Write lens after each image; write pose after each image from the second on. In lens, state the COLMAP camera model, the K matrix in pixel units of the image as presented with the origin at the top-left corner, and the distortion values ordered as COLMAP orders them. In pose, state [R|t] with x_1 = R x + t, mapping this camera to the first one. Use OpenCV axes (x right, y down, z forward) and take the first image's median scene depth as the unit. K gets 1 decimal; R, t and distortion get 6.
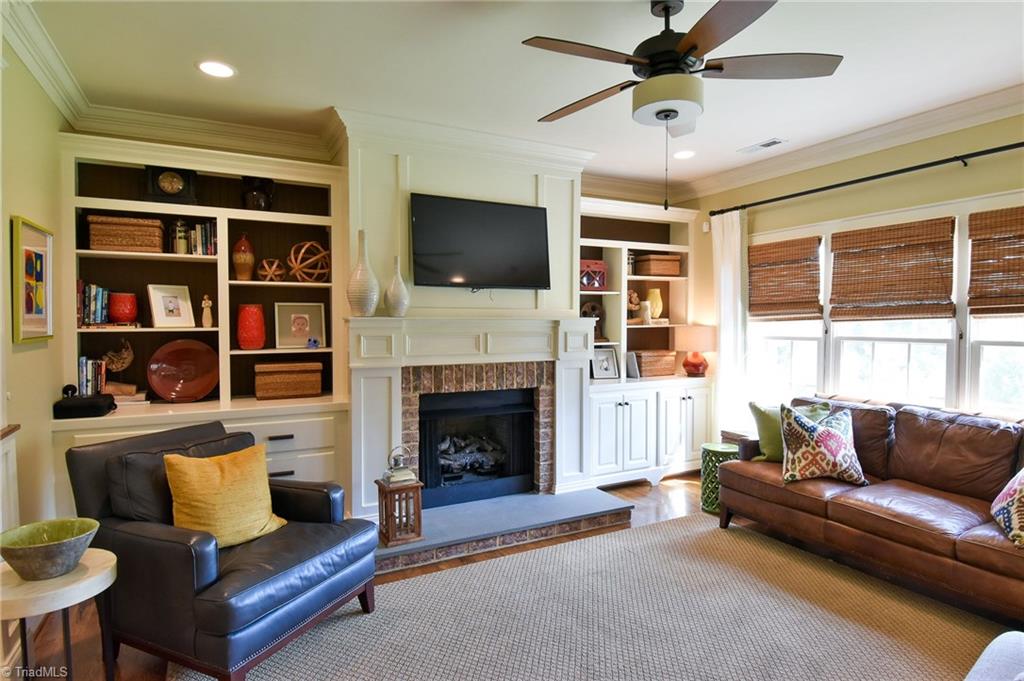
lens RADIAL K [[558.7, 0, 513.4], [0, 558.7, 338.0], [0, 0, 1]] dist [0.010729, -0.020291]
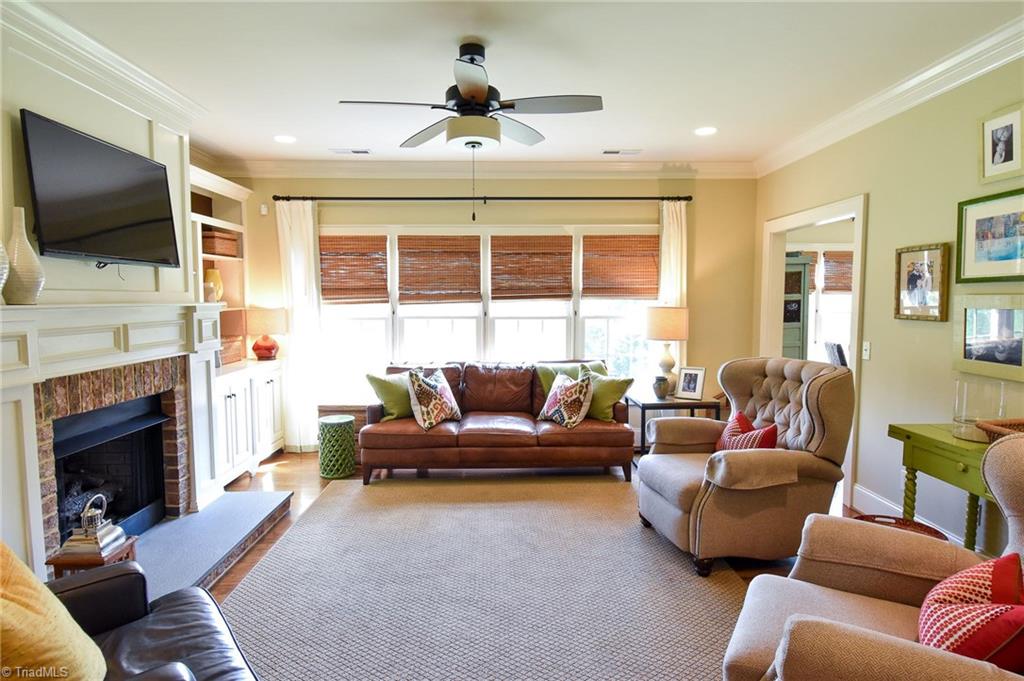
lens RADIAL K [[558.7, 0, 515.6], [0, 558.7, 338.9], [0, 0, 1]] dist [0.010729, -0.020291]
pose [[0.438497, -0.064250, 0.896433, -0.518335], [0.026067, 0.997931, 0.058773, -0.021068], [-0.898354, -0.002404, 0.439265, 0.221002]]
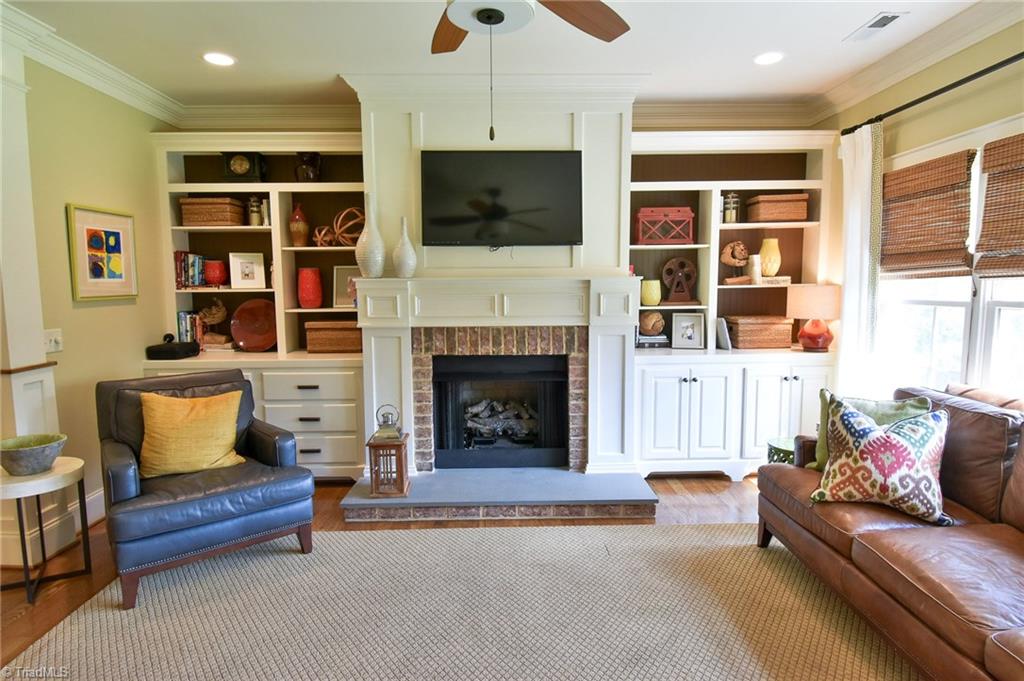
lens RADIAL K [[558.7, 0, 512.0], [0, 558.7, 340.0], [0, 0, 1]] dist [0.010729, -0.020291]
pose [[0.894762, 0.039006, -0.444837, 0.409841], [-0.006820, 0.997255, 0.073728, -0.001481], [0.446492, -0.062935, 0.892572, 0.174172]]
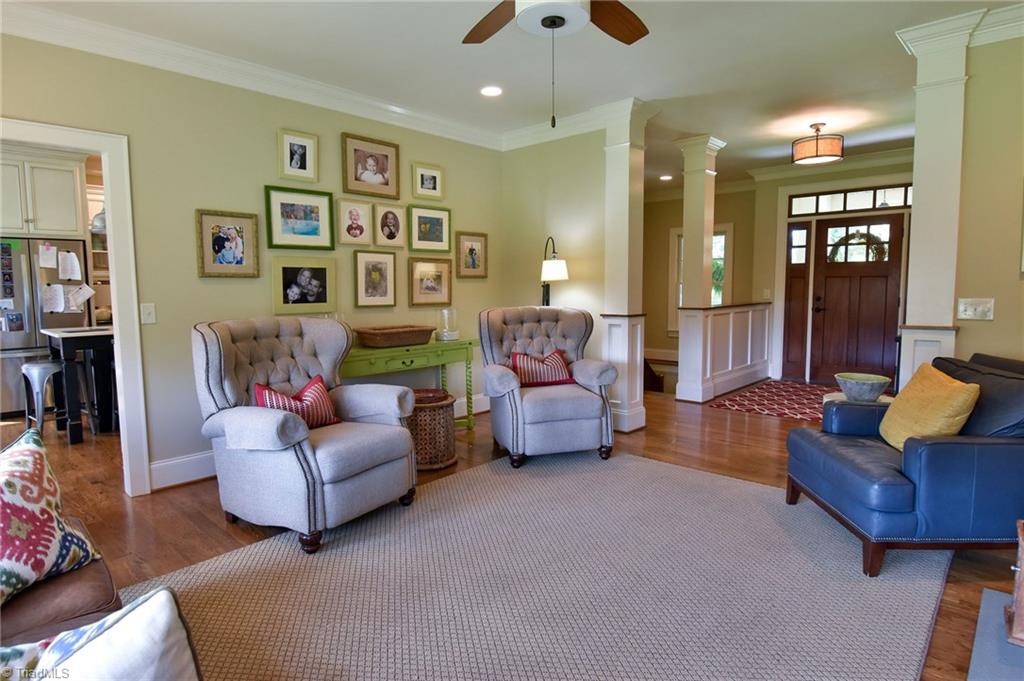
lens RADIAL K [[558.7, 0, 519.5], [0, 558.7, 339.9], [0, 0, 1]] dist [0.010729, -0.020291]
pose [[-0.936877, 0.042952, -0.347011, 0.408730], [-0.000392, 0.992297, 0.123882, 0.004203], [0.349659, 0.116199, -0.929643, 1.166402]]
